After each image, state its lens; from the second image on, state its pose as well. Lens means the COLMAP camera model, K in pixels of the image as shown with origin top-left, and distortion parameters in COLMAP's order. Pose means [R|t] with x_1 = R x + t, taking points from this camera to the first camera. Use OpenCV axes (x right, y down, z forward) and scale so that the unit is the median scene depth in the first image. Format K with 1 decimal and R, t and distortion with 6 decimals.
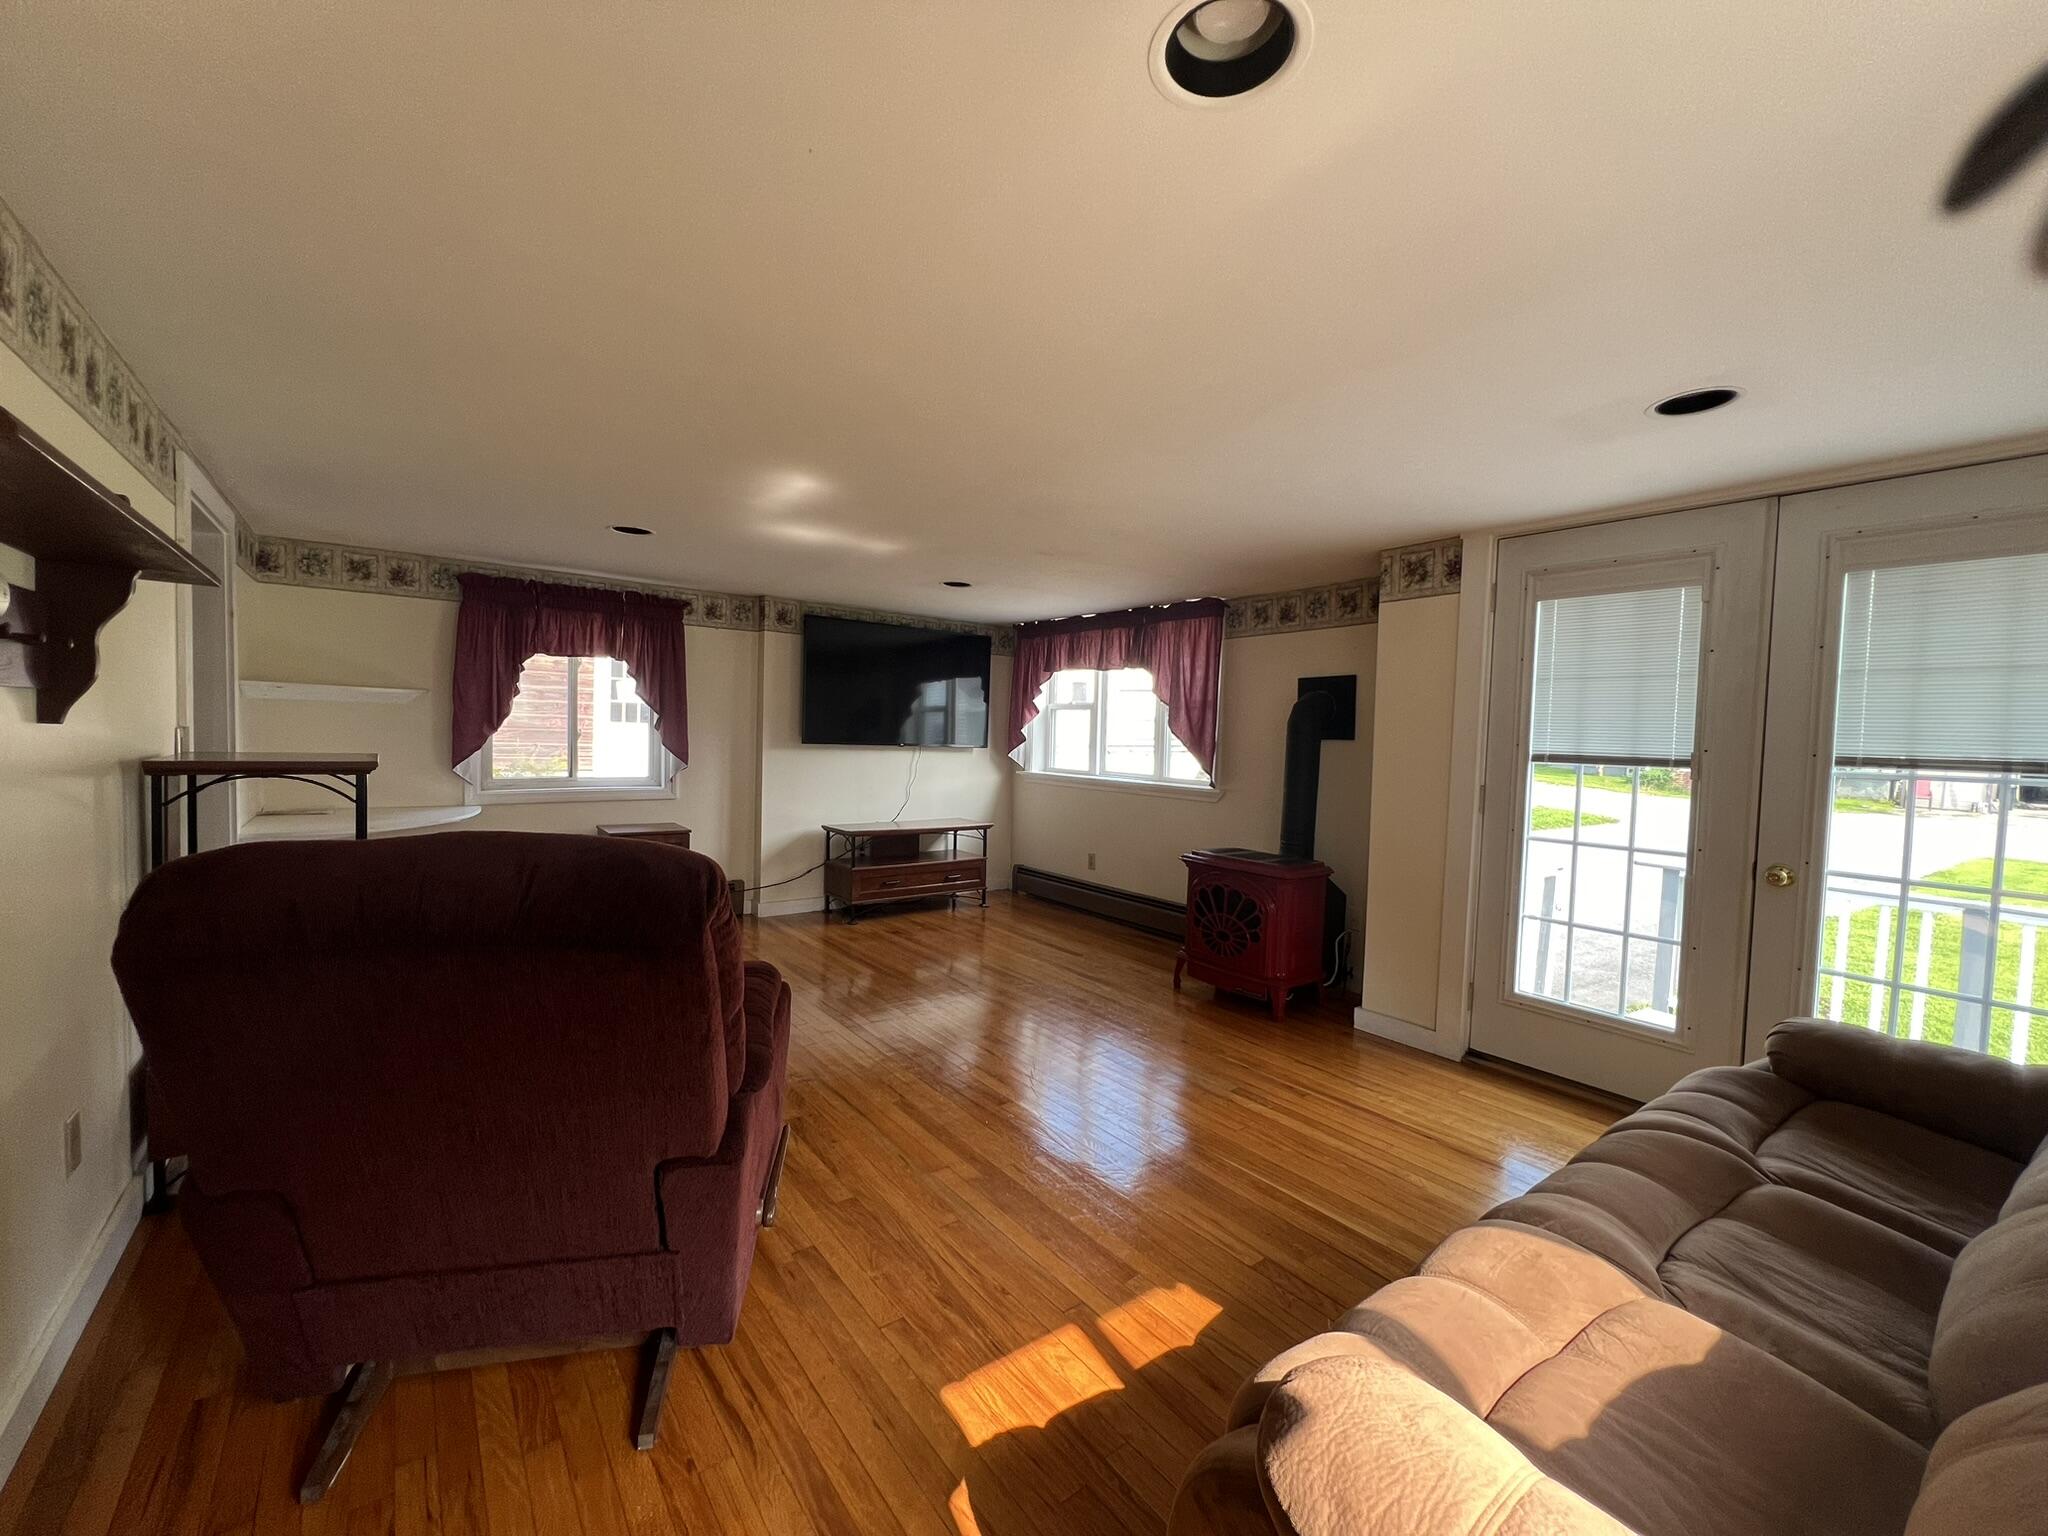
lens RADIAL K [[823.8, 0, 1028.1], [0, 823.8, 757.1], [0, 0, 1]] dist [-0.004954, 0.001304]
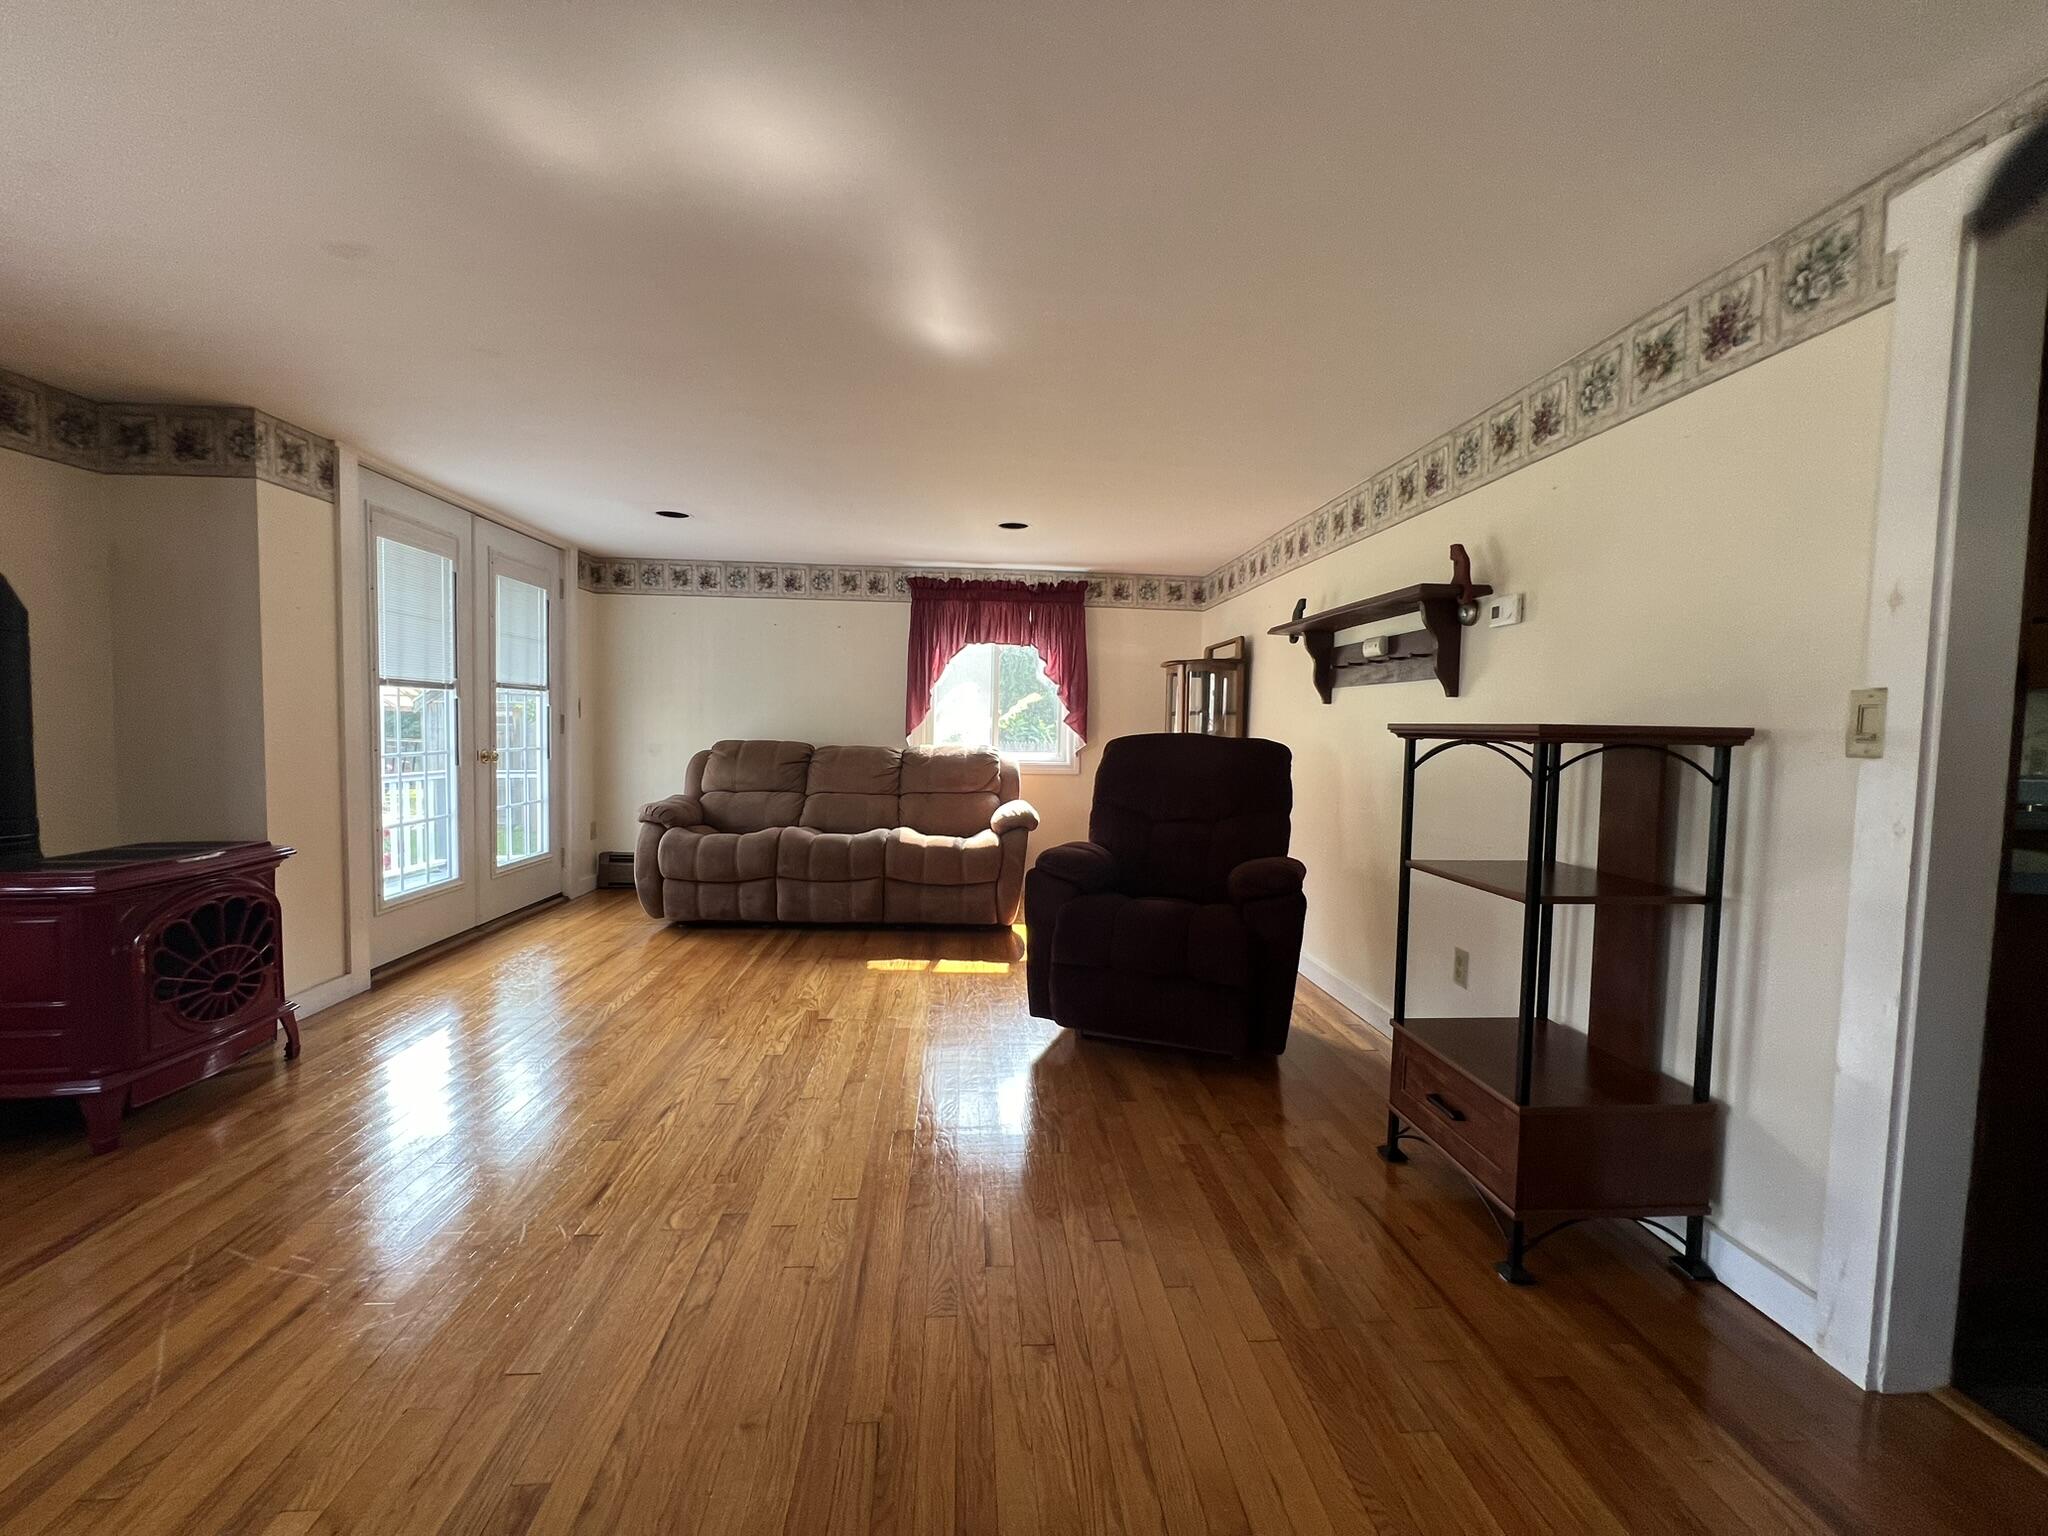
lens RADIAL K [[823.8, 0, 1018.1], [0, 823.8, 759.6], [0, 0, 1]] dist [-0.004954, 0.001304]
pose [[-0.825597, -0.067940, 0.560155, -0.579077], [-0.024220, 0.996077, 0.085115, -0.007911], [-0.563740, 0.056704, -0.824004, 1.196356]]
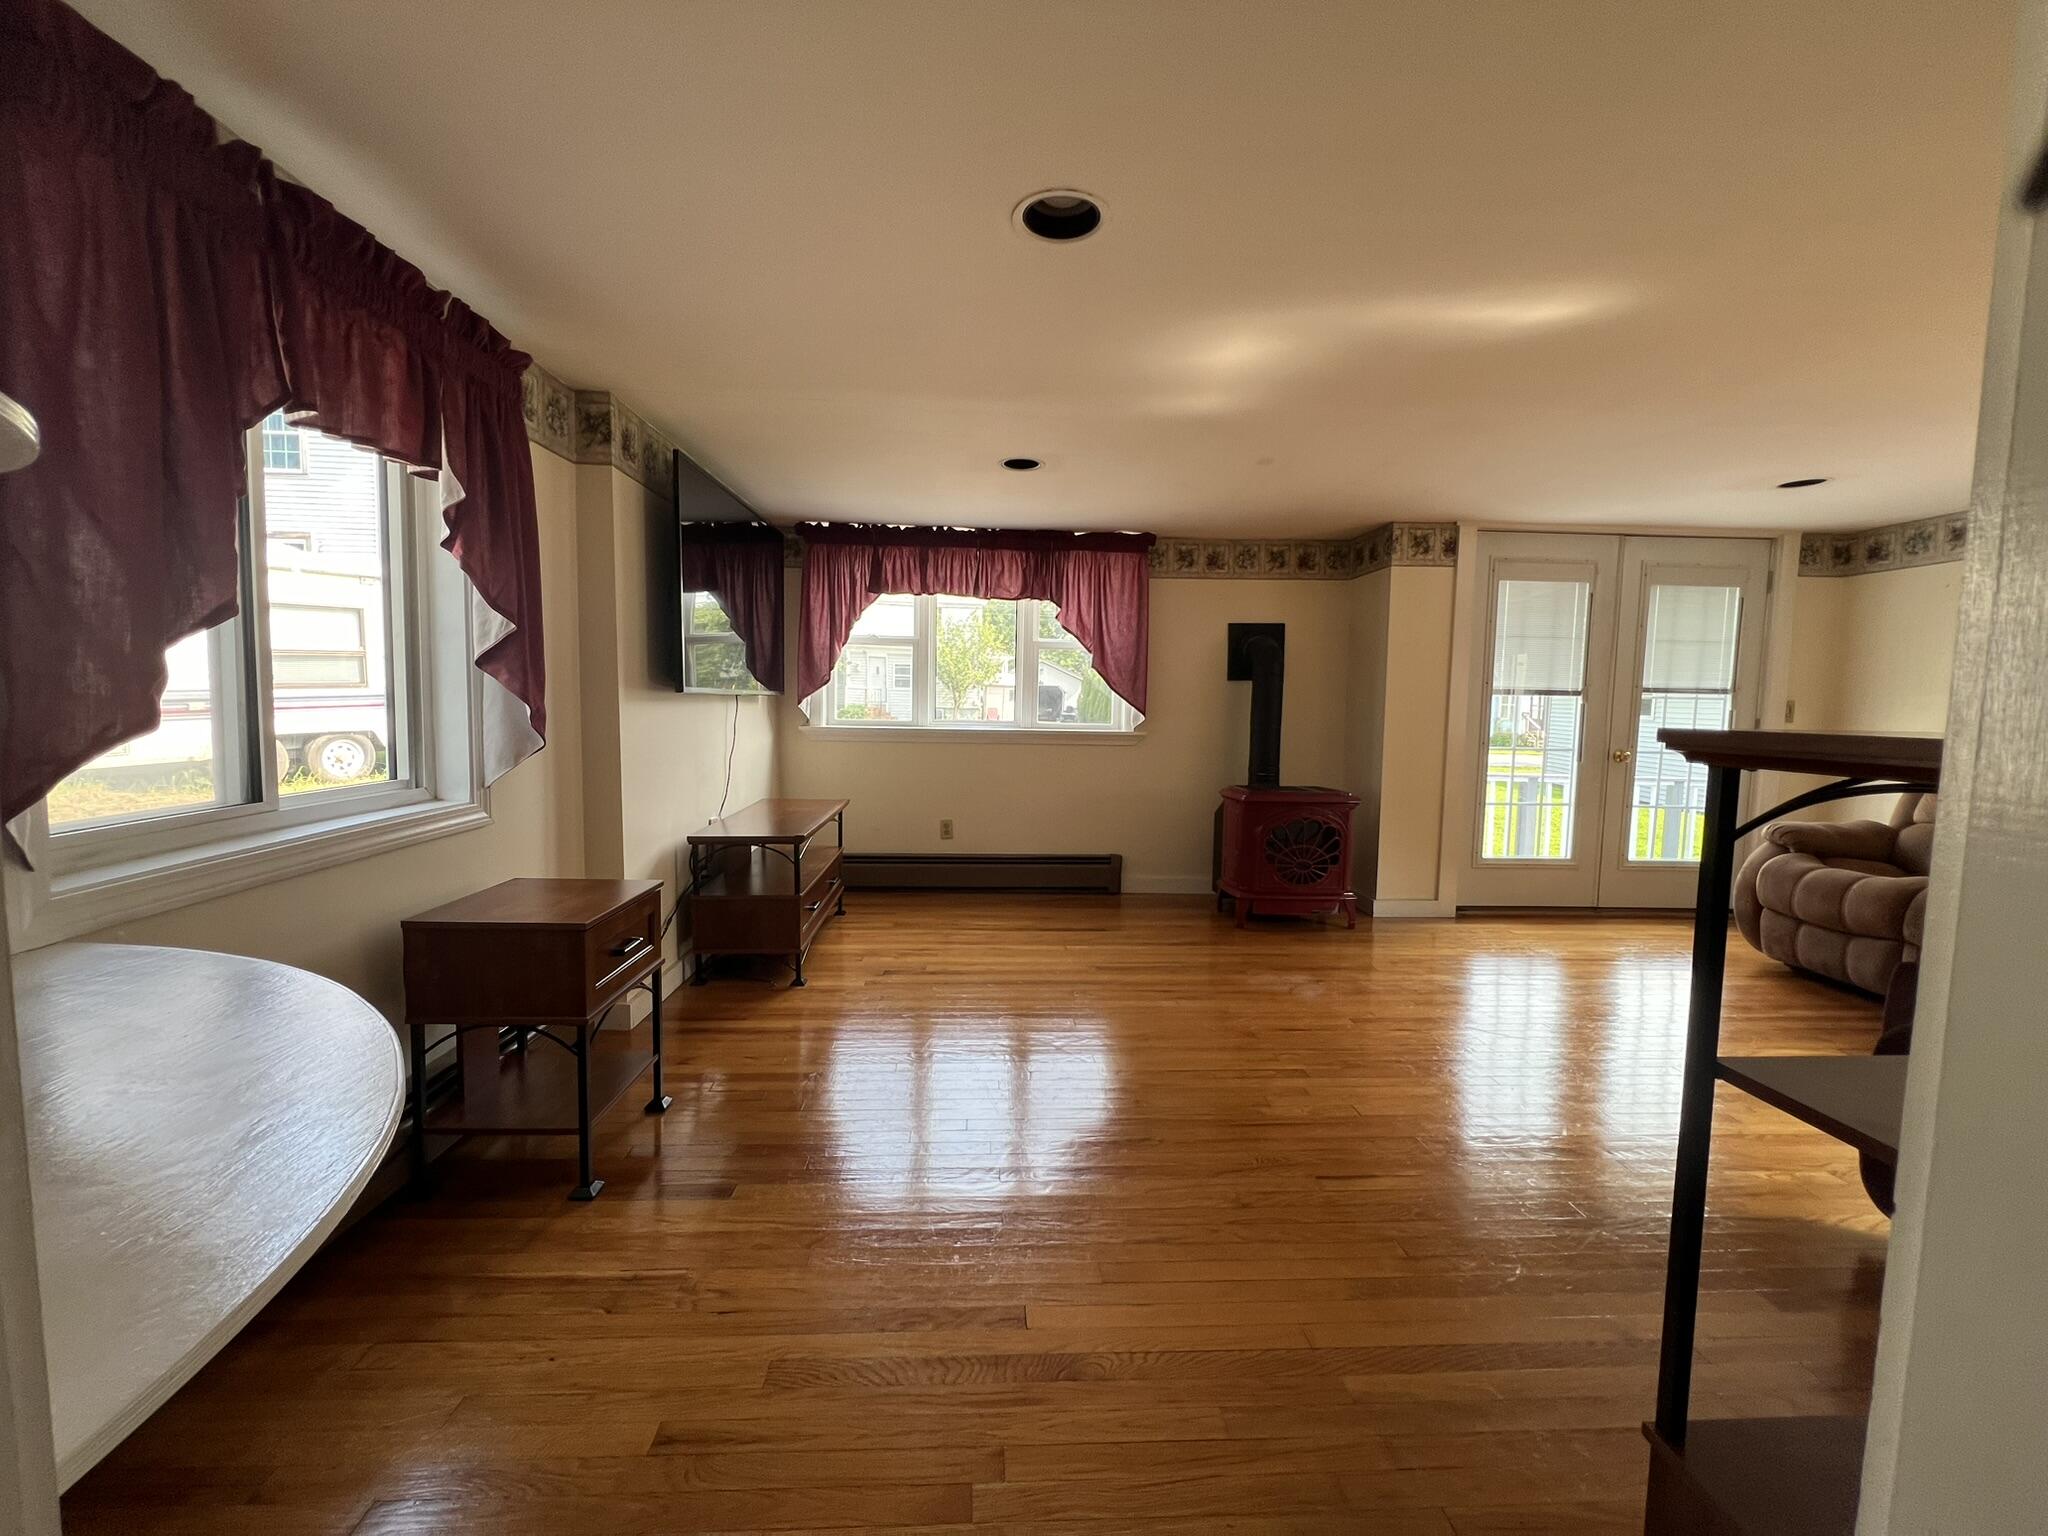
lens RADIAL K [[823.8, 0, 1021.4], [0, 823.8, 761.0], [0, 0, 1]] dist [-0.004954, 0.001304]
pose [[0.575034, -0.079478, 0.814260, -0.854416], [0.023562, 0.996466, 0.080623, -0.011708], [-0.817790, -0.027176, 0.574874, 0.714082]]
